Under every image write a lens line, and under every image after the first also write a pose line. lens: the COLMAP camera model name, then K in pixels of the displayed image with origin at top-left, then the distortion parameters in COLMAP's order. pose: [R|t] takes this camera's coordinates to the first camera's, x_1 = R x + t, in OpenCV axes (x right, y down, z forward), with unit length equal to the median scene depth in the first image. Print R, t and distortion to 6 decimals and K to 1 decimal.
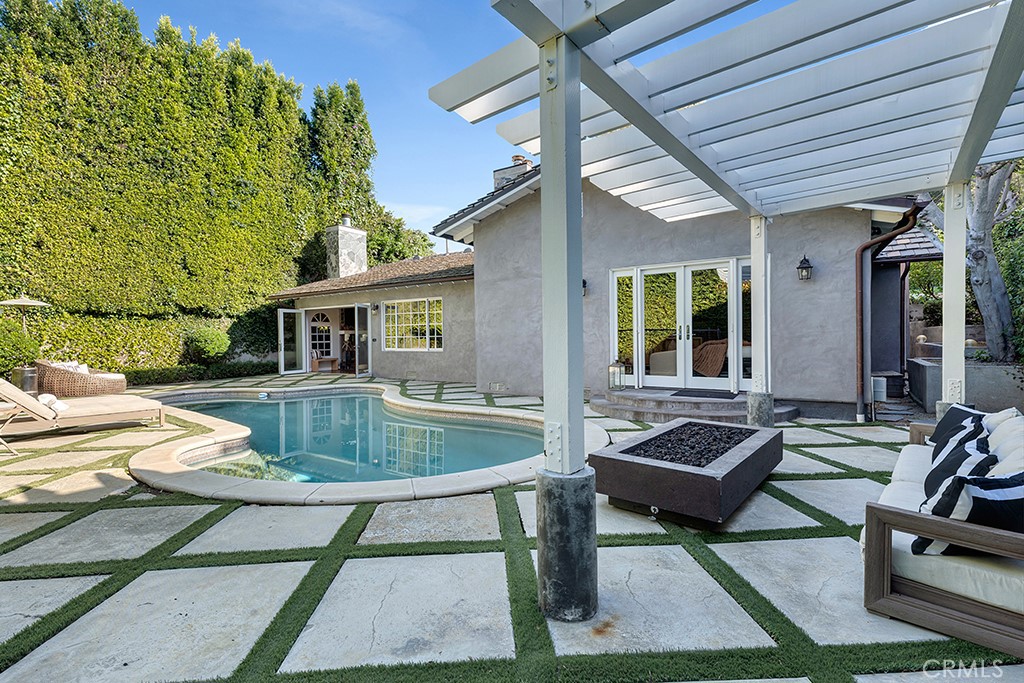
lens RADIAL K [[462.1, 0, 512.0], [0, 462.1, 341.5], [0, 0, 1]] dist [0.028099, -0.006098]
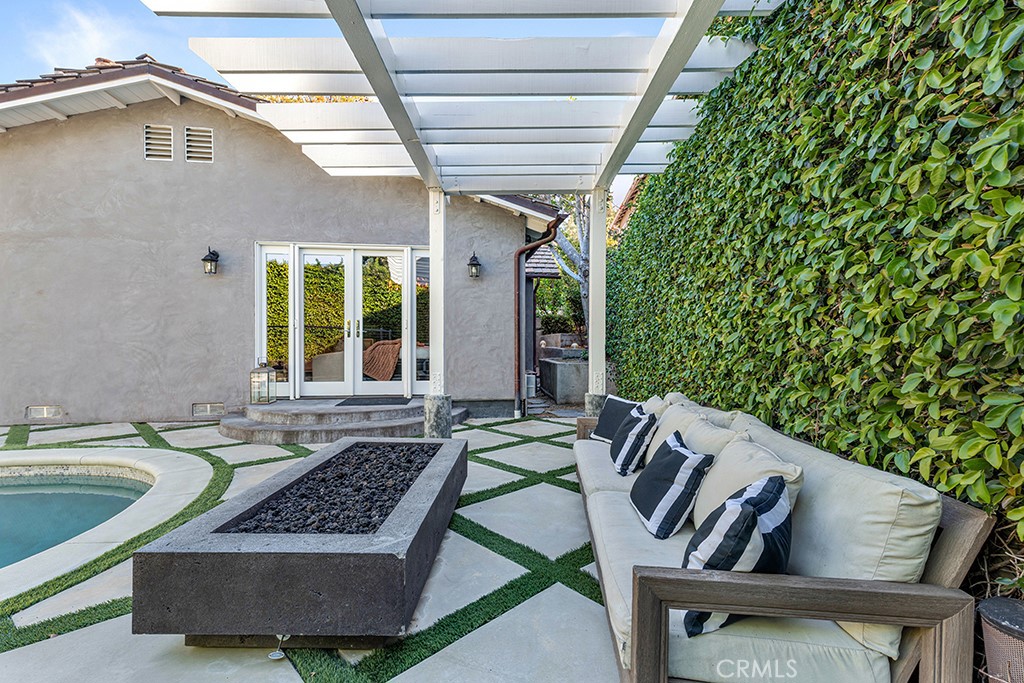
lens RADIAL K [[463.3, 0, 502.6], [0, 463.3, 338.0], [0, 0, 1]] dist [0.023964, 0.000064]
pose [[0.789367, 0.018098, 0.613655, 0.079454], [-0.002891, 0.999664, -0.025763, 0.020497], [-0.613915, 0.018563, 0.789154, 0.198155]]
